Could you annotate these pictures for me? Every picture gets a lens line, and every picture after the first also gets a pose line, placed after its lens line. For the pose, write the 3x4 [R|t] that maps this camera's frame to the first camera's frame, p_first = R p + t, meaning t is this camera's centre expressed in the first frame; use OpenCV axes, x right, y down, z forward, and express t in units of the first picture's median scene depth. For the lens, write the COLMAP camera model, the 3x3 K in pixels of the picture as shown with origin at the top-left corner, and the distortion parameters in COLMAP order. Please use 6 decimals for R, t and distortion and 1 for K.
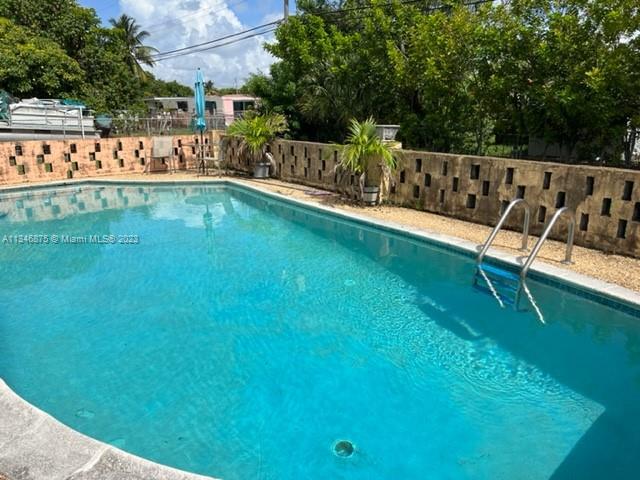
lens RADIAL K [[491.4, 0, 320.0], [0, 491.4, 240.0], [0, 0, 1]] dist [0.016853, 0.001506]
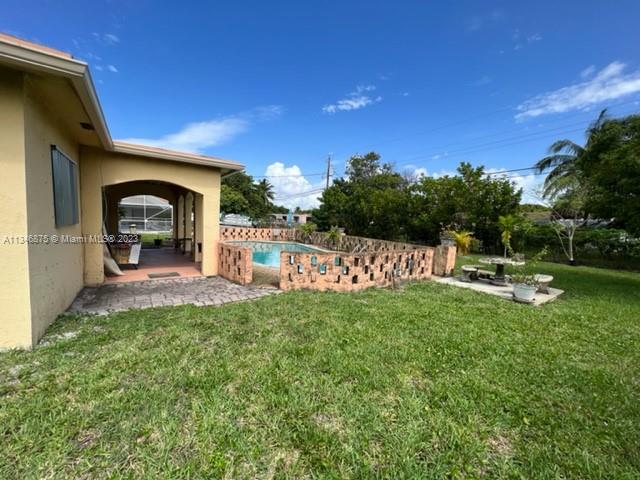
lens RADIAL K [[253.9, 0, 320.0], [0, 253.9, 240.0], [0, 0, 1]] dist [0.000393, 0.000440]
pose [[0.991104, 0.057020, -0.120253, 0.080470], [-0.078224, 0.980599, -0.179740, 0.069794], [0.107672, 0.187547, 0.976336, -0.287597]]
